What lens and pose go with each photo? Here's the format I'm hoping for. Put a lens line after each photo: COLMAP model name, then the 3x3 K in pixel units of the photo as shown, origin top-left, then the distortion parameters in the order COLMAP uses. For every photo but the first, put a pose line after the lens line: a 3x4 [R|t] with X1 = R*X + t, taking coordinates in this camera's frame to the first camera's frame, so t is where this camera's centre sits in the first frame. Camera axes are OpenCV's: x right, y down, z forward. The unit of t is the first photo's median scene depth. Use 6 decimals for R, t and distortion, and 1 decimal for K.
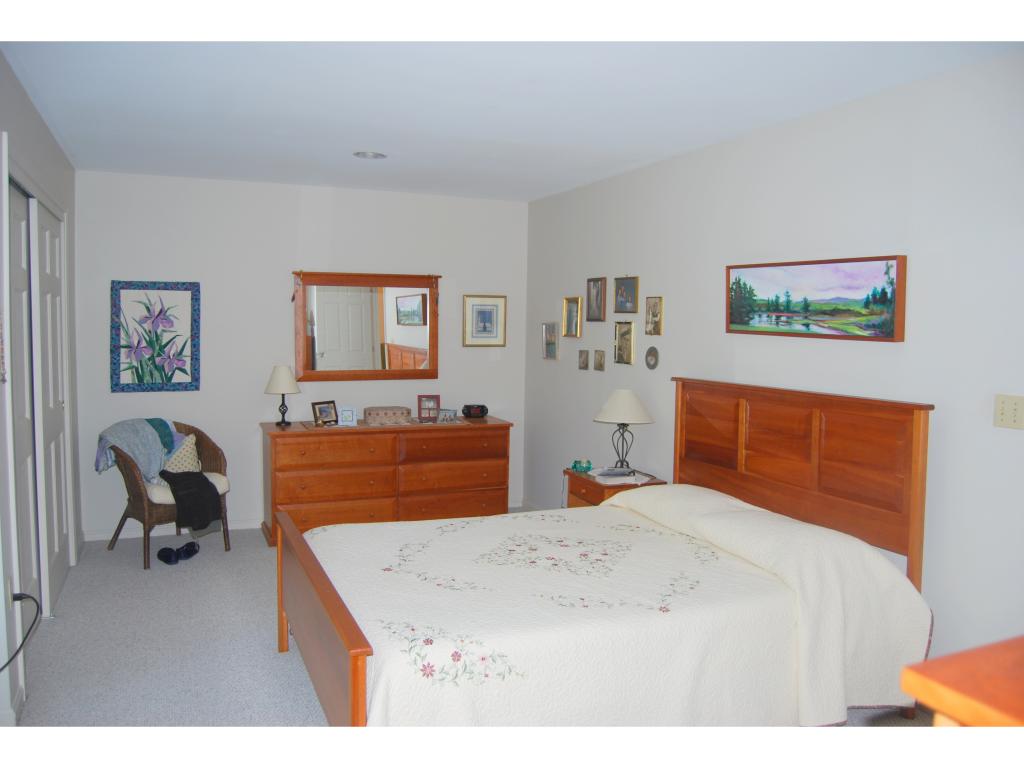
lens RADIAL K [[813.2, 0, 512.0], [0, 813.2, 384.0], [0, 0, 1]] dist [-0.070331, 0.005751]
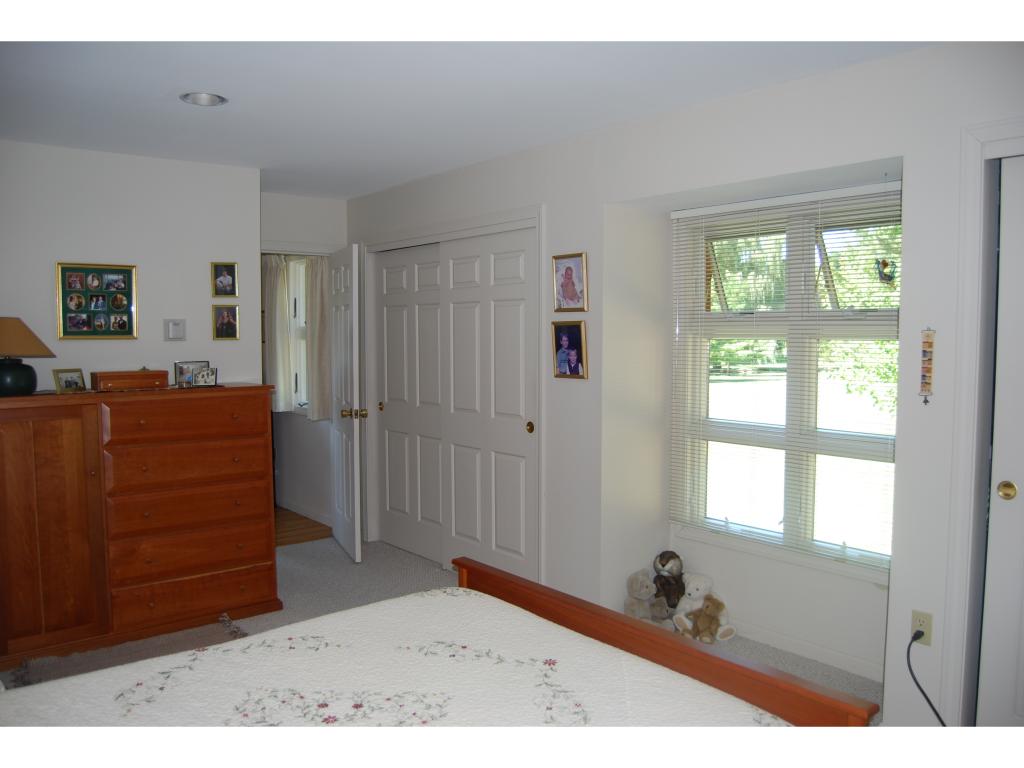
lens RADIAL K [[813.2, 0, 512.0], [0, 813.2, 384.0], [0, 0, 1]] dist [-0.070331, 0.005751]
pose [[-0.963193, 0.011948, -0.268547, 0.078930], [-0.022173, 0.992076, 0.123665, -0.120155], [0.267896, 0.125068, -0.955296, 1.675624]]
